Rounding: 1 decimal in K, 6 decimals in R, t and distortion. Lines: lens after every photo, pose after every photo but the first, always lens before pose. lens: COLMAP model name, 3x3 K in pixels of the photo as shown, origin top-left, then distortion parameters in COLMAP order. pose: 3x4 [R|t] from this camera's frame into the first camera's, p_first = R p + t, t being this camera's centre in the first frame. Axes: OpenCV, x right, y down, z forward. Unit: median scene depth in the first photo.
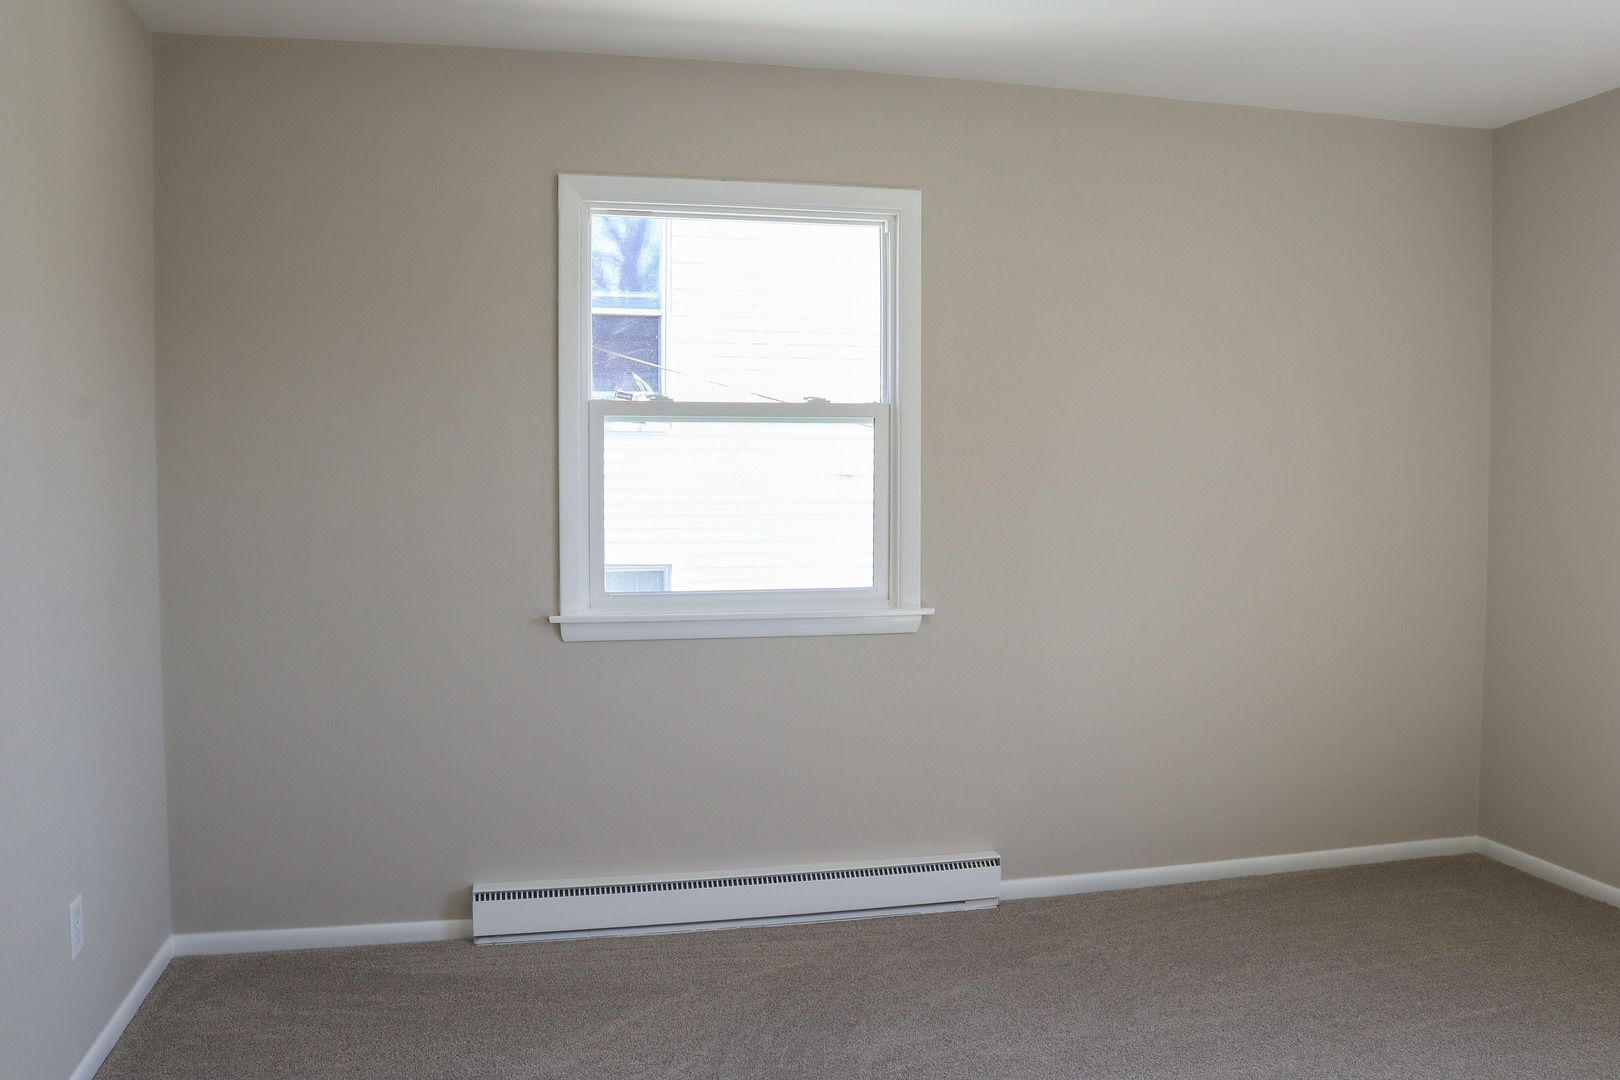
lens RADIAL K [[1334.0, 0, 809.6], [0, 1334.0, 528.8], [0, 0, 1]] dist [-0.166045, 0.152288]
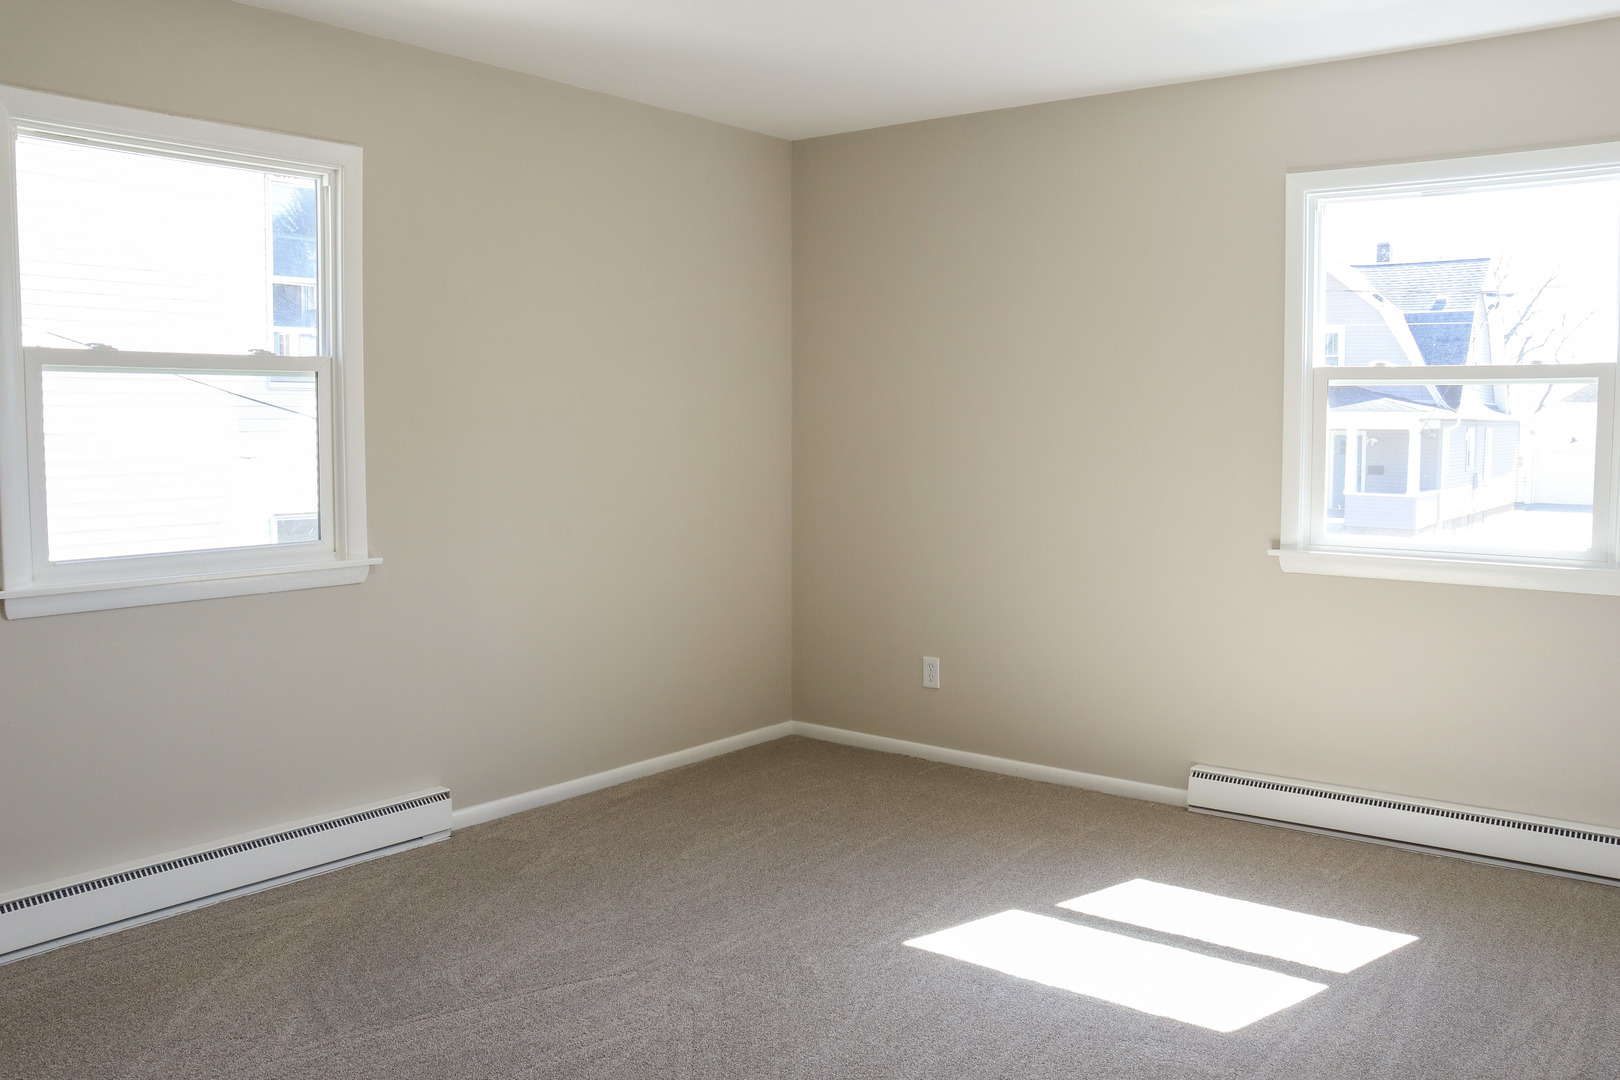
lens RADIAL K [[1334.0, 0, 819.8], [0, 1334.0, 525.5], [0, 0, 1]] dist [-0.166045, 0.152288]
pose [[0.780913, -0.048221, 0.622776, -0.272721], [0.027024, 0.998690, 0.043441, -0.000129], [-0.624056, -0.017093, 0.781193, -0.002128]]
